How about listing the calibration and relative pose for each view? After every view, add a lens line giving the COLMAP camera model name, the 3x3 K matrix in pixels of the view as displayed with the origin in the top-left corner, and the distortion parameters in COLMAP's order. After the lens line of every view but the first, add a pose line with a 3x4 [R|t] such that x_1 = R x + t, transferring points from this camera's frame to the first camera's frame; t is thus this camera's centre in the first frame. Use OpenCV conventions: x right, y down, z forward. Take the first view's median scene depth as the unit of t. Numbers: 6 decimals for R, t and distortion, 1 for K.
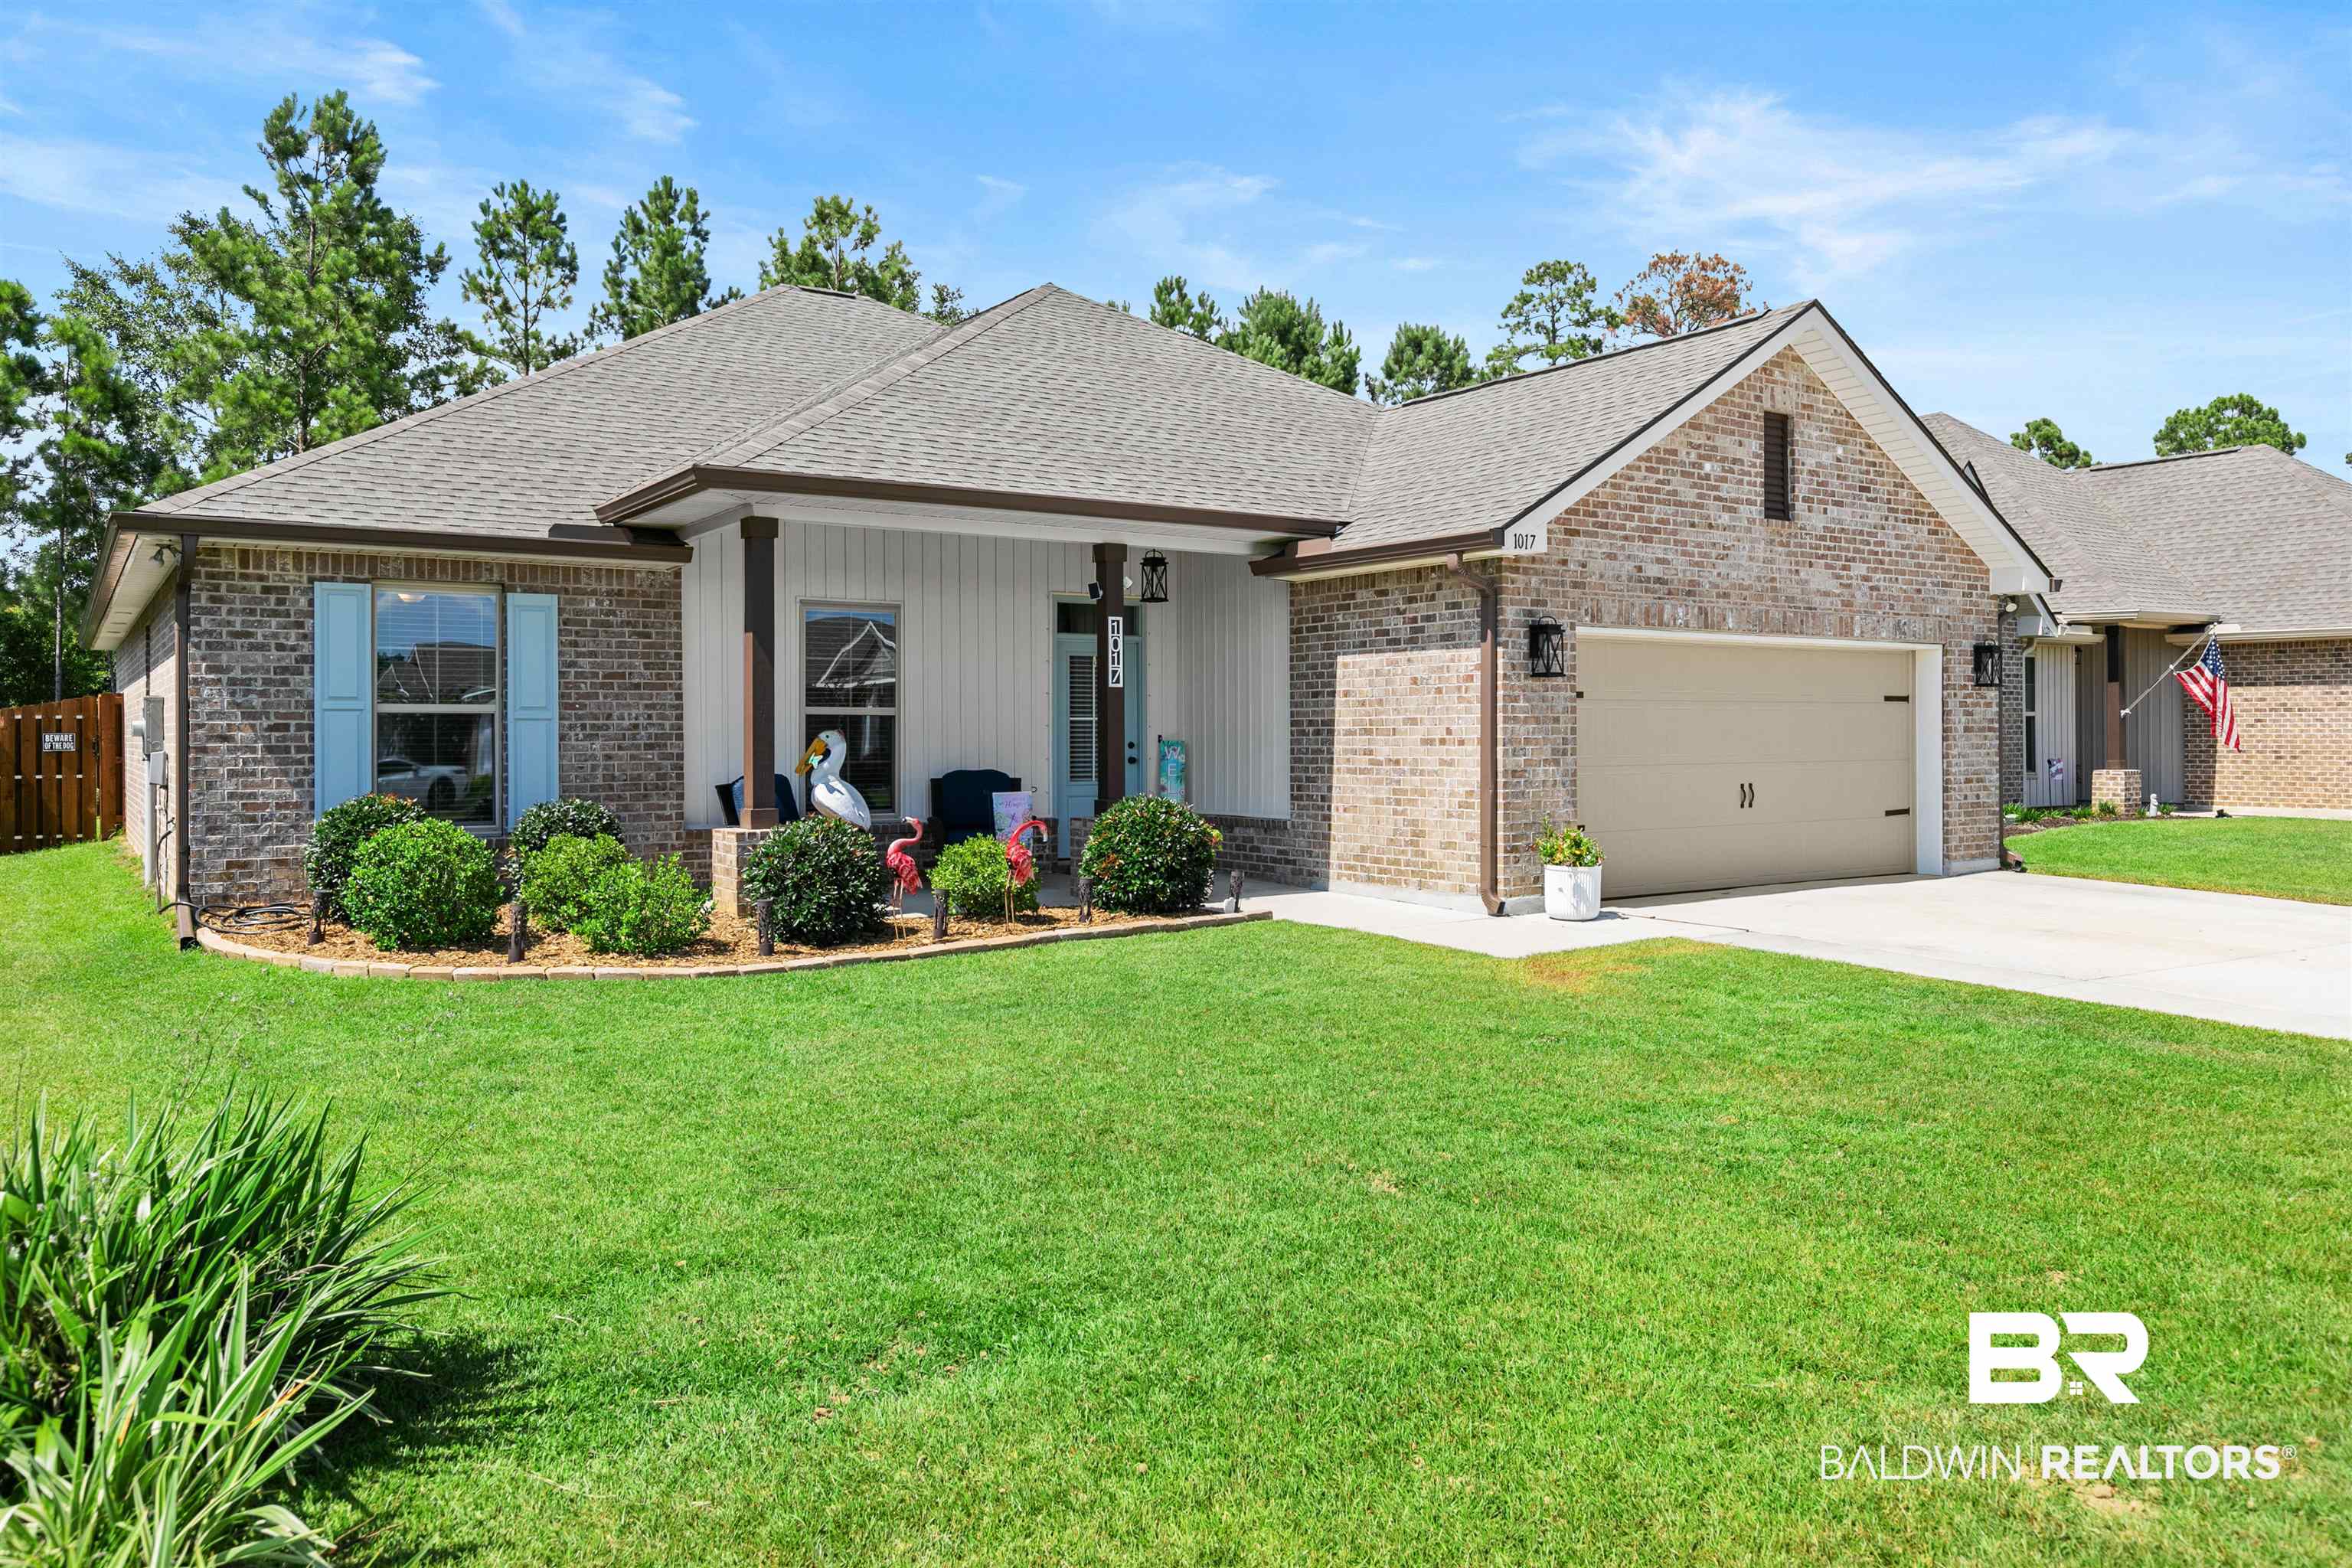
lens RADIAL K [[1675.7, 0, 1172.1], [0, 1675.7, 734.5], [0, 0, 1]] dist [-0.000267, -0.004149]
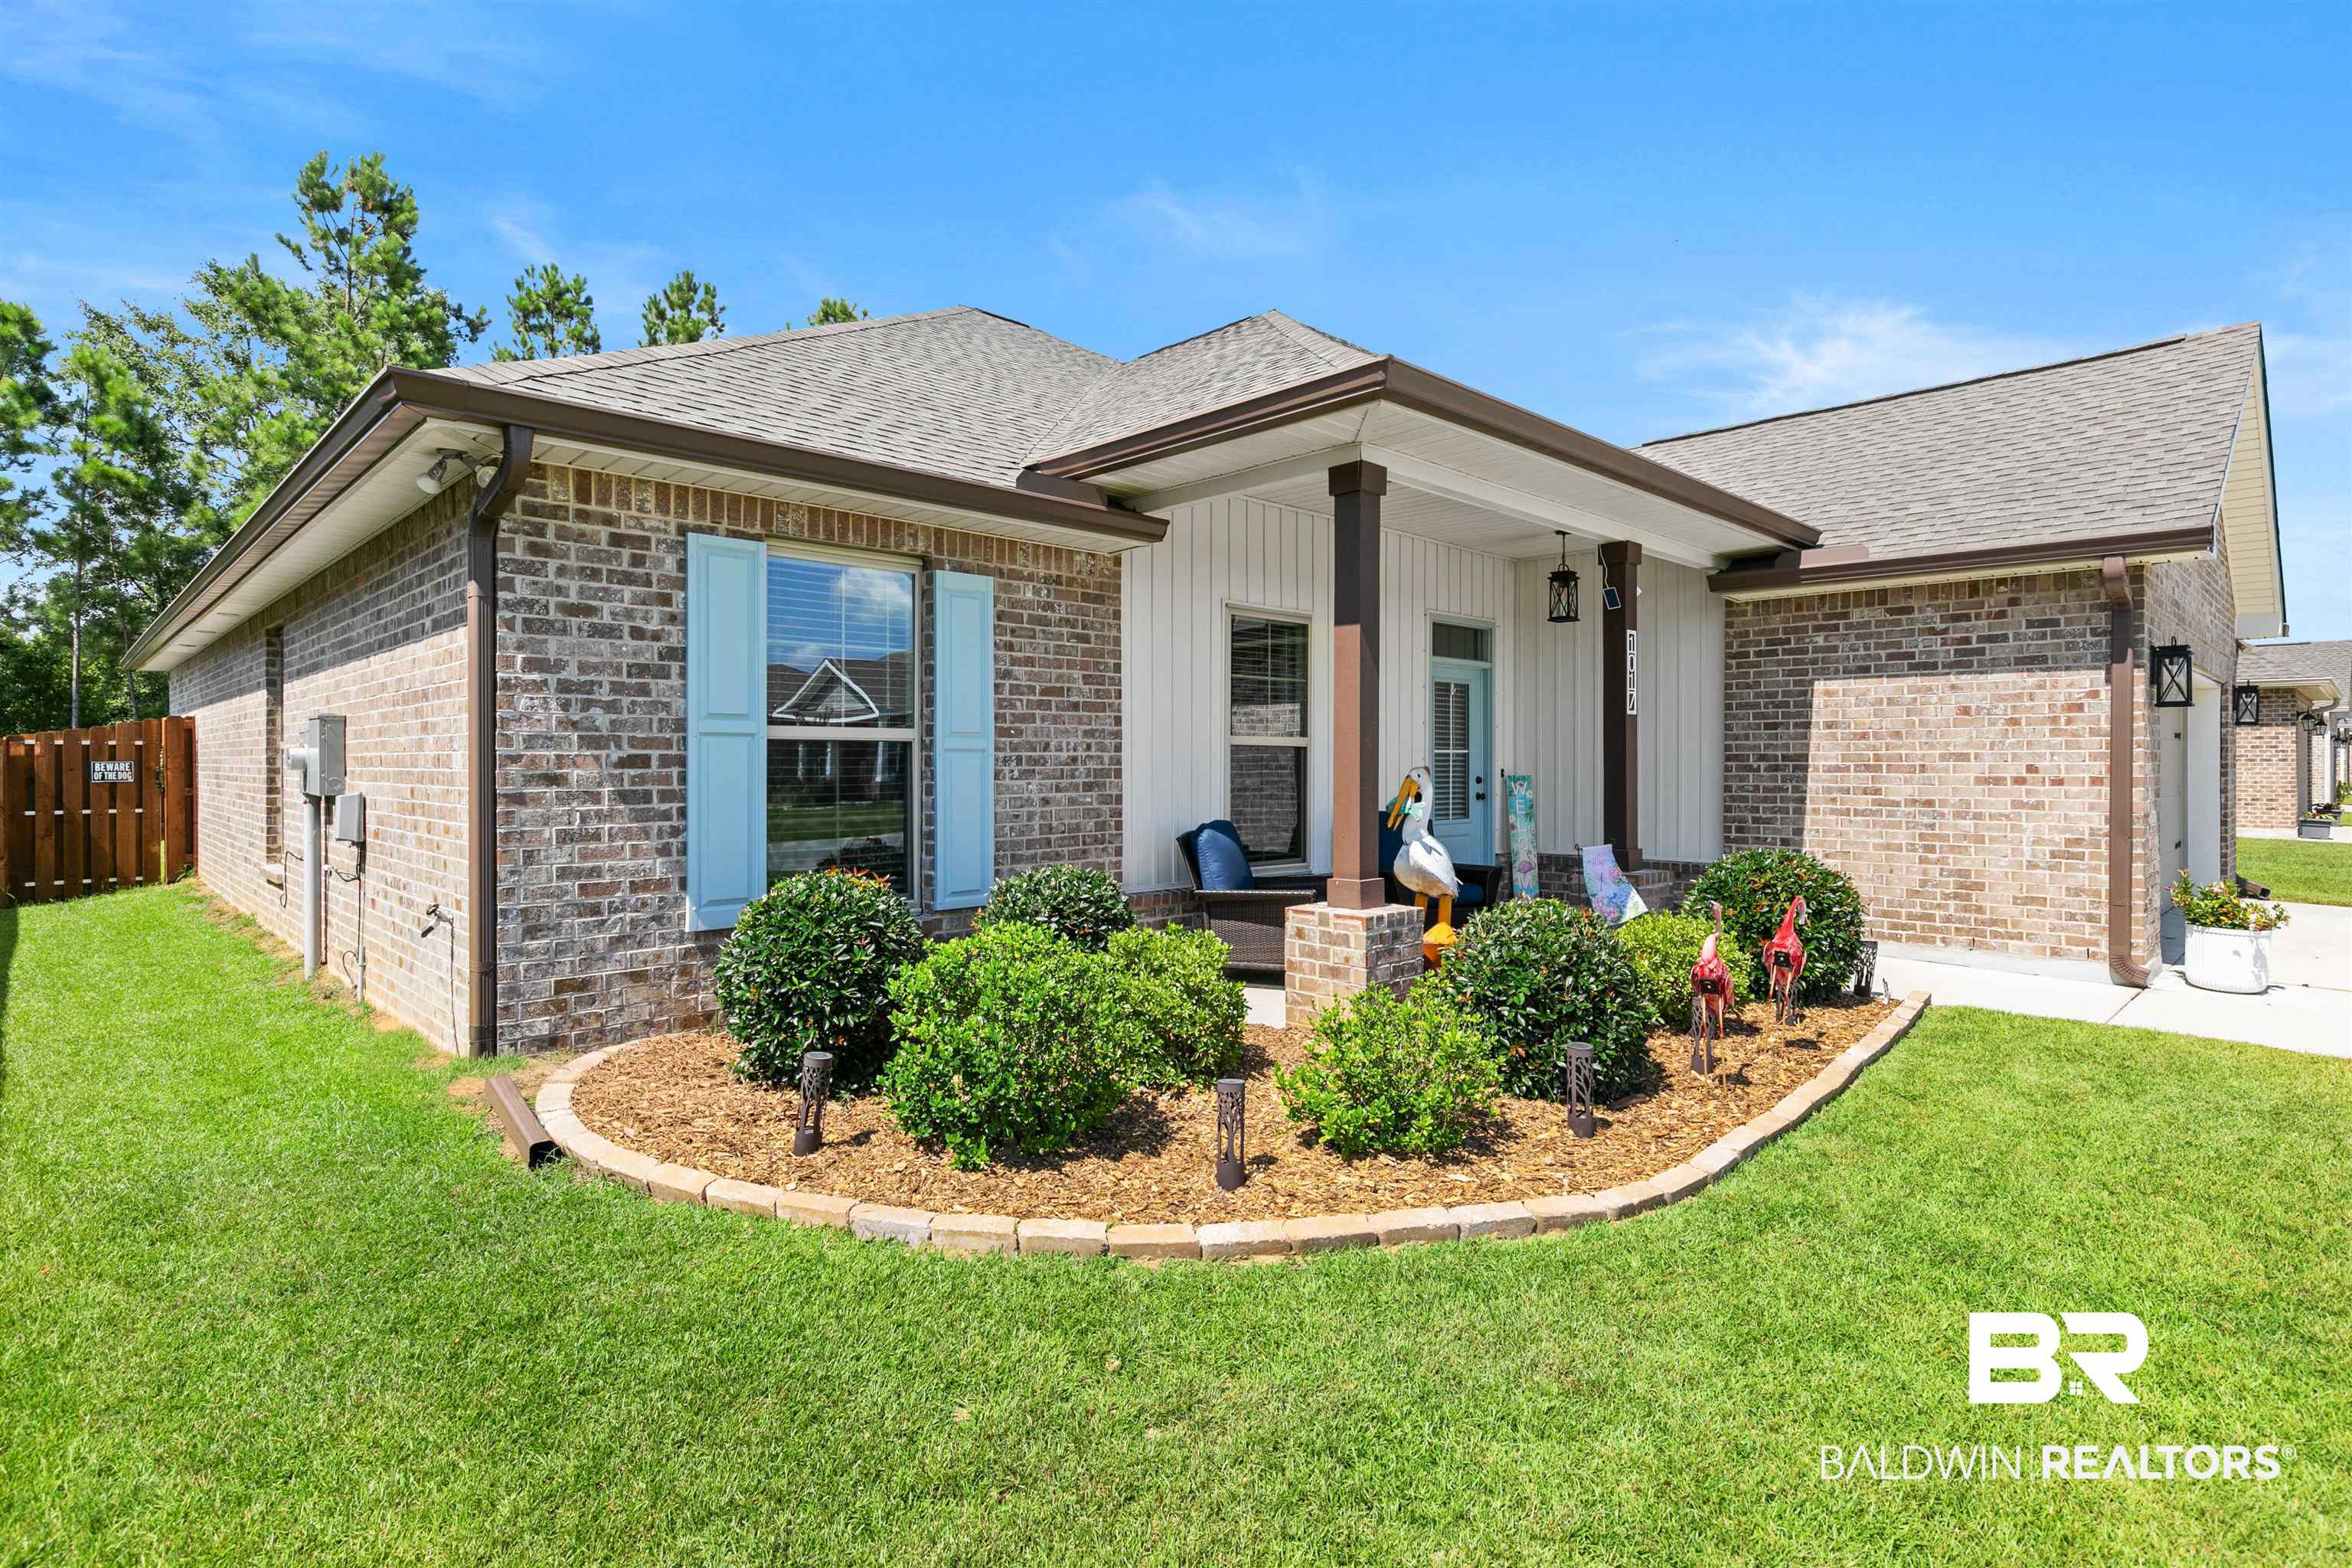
lens RADIAL K [[1178.0, 0, 1182.7], [0, 1178.0, 766.1], [0, 0, 1]] dist [-0.000400, 0.001556]
pose [[0.983044, 0.002349, 0.183355, -0.363474], [-0.003221, 0.999985, 0.004463, -0.004463], [-0.183341, -0.004978, 0.983037, 0.466341]]
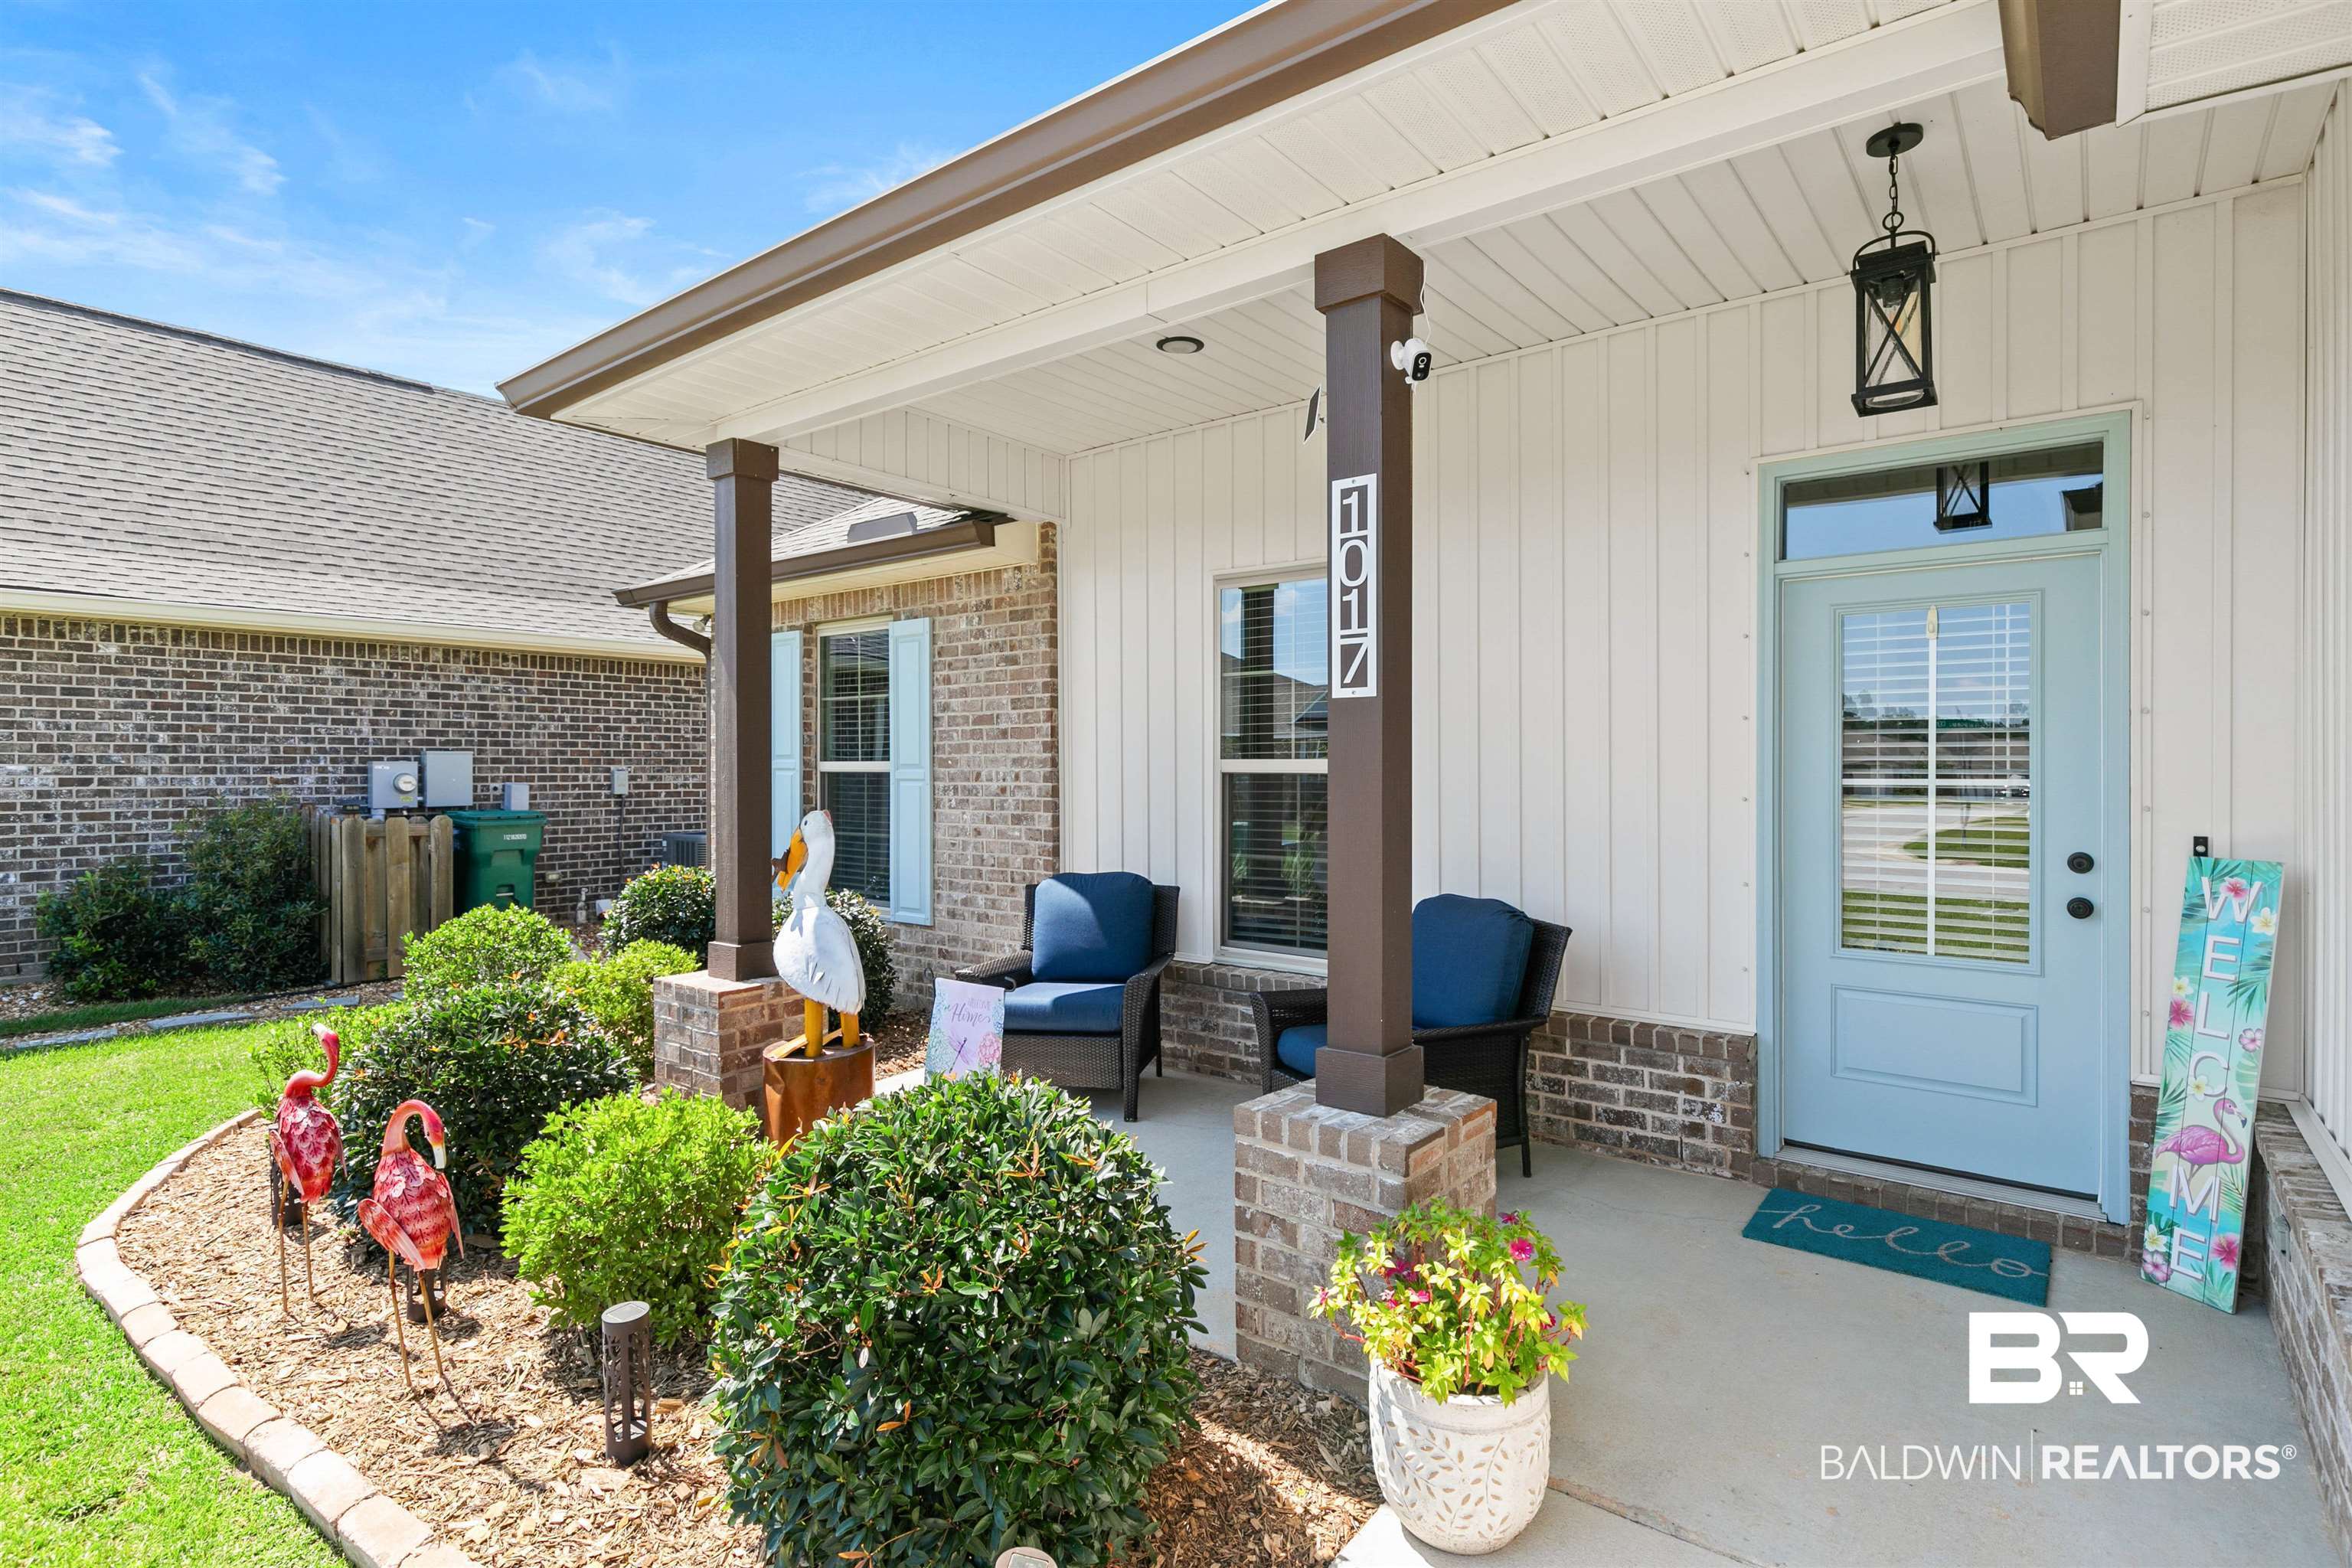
lens RADIAL K [[1158.3, 0, 1182.0], [0, 1158.3, 768.7], [0, 0, 1]] dist [0.001861, 0.000721]
pose [[0.309511, 0.004331, -0.950886, 0.166201], [-0.000140, 0.999990, 0.004509, -0.015923], [0.950896, -0.001263, 0.309508, 0.906472]]
